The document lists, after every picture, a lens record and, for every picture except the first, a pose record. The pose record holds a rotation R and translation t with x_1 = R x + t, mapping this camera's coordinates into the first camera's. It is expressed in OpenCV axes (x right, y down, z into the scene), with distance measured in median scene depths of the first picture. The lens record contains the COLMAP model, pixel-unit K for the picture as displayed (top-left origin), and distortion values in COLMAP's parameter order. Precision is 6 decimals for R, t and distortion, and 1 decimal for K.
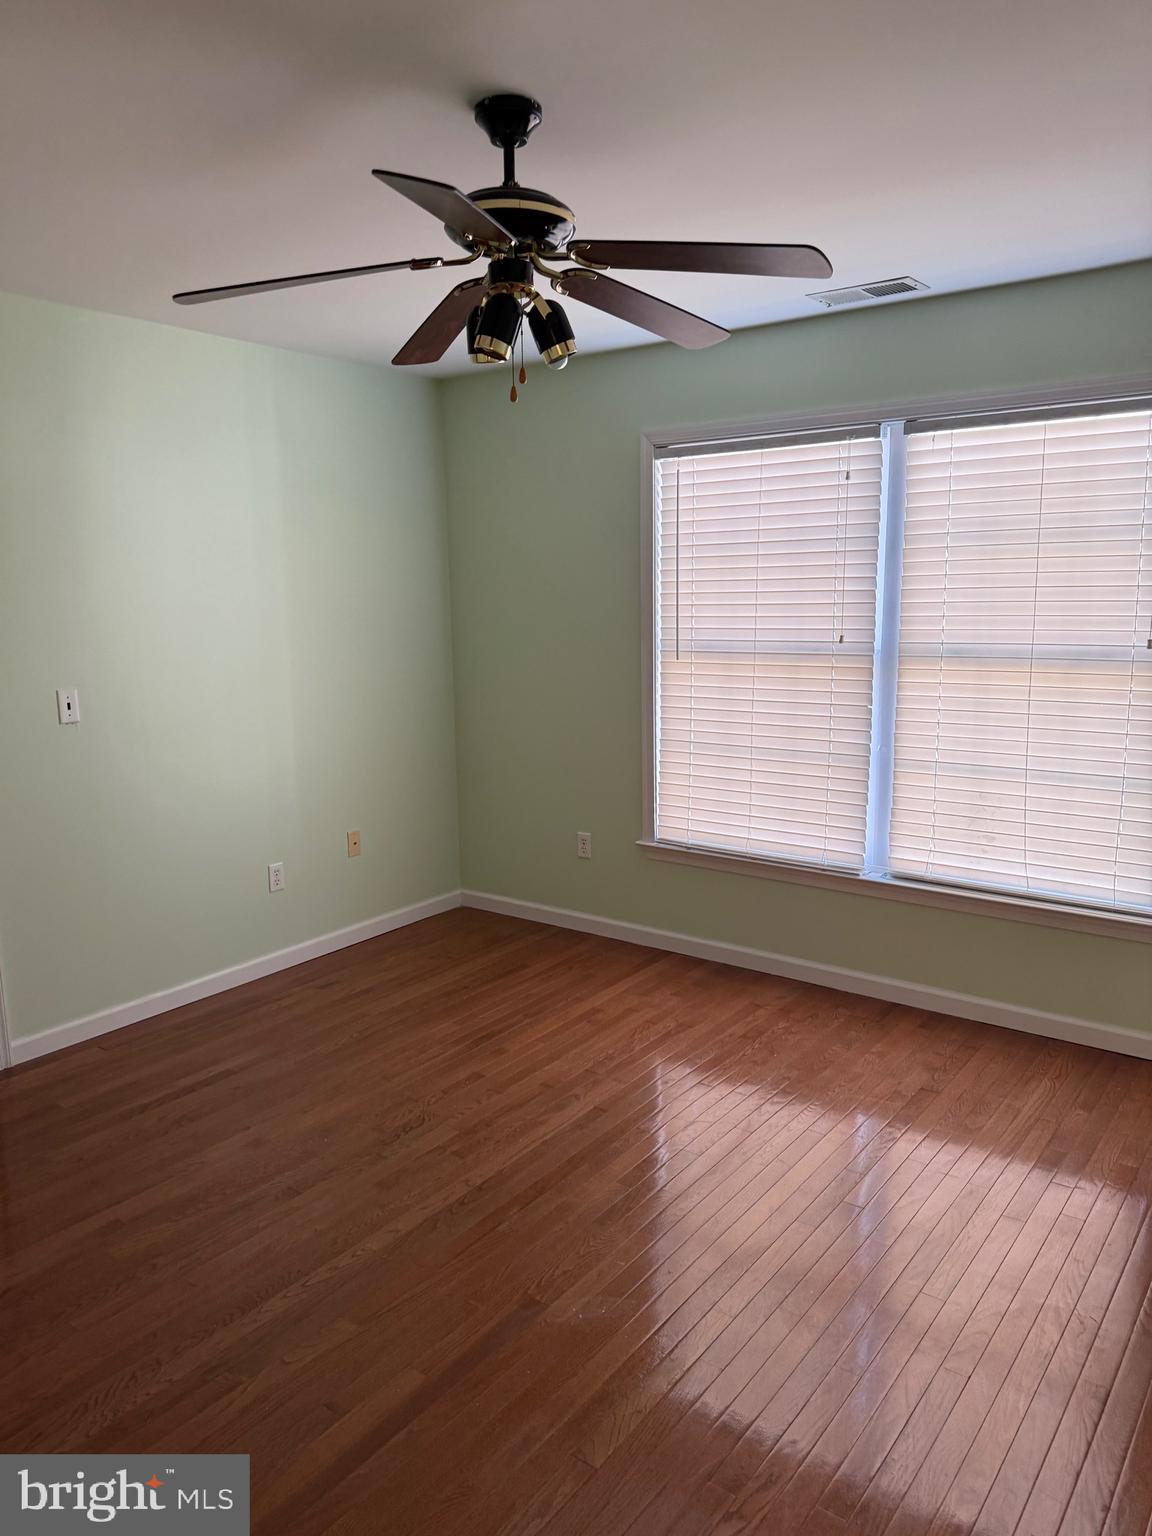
lens RADIAL K [[1089.5, 0, 577.9], [0, 1089.5, 775.8], [0, 0, 1]] dist [0.058165, -0.092241]
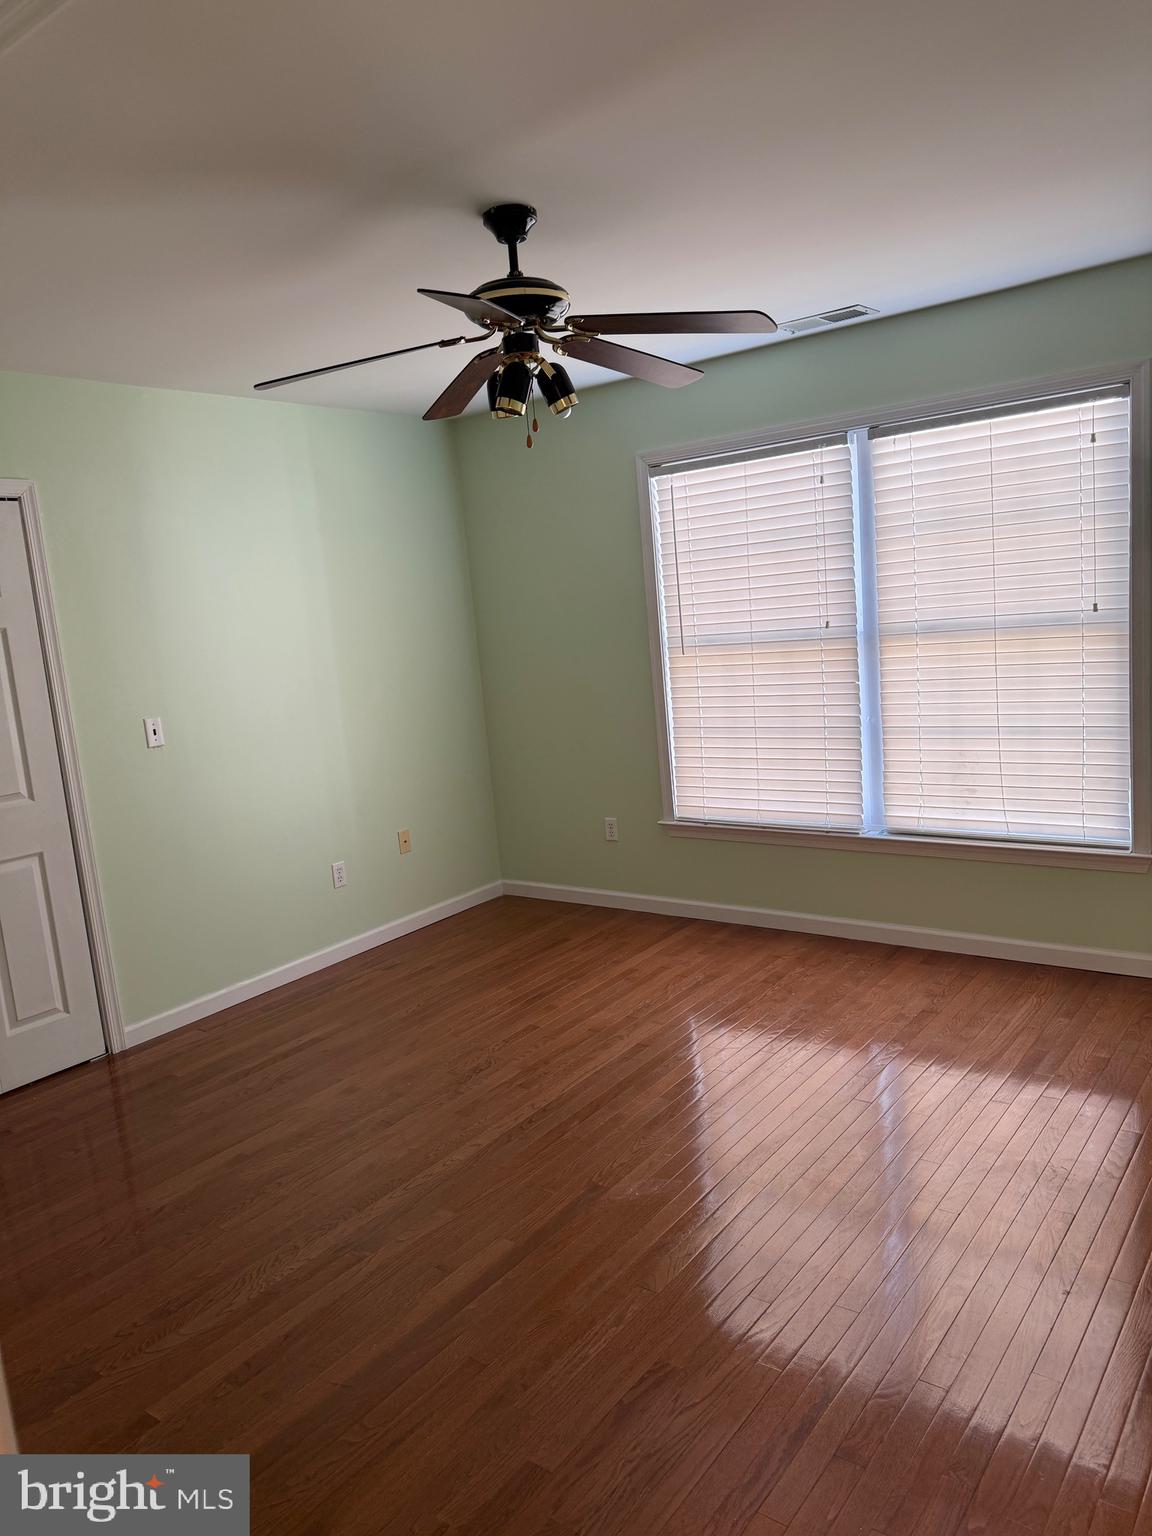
lens RADIAL K [[1089.5, 0, 577.9], [0, 1089.5, 775.8], [0, 0, 1]] dist [0.058165, -0.092241]
pose [[0.997301, -0.070977, -0.018797, -0.004909], [0.070751, 0.997417, -0.012412, 0.029172], [0.019630, 0.011048, 0.999746, -0.142103]]
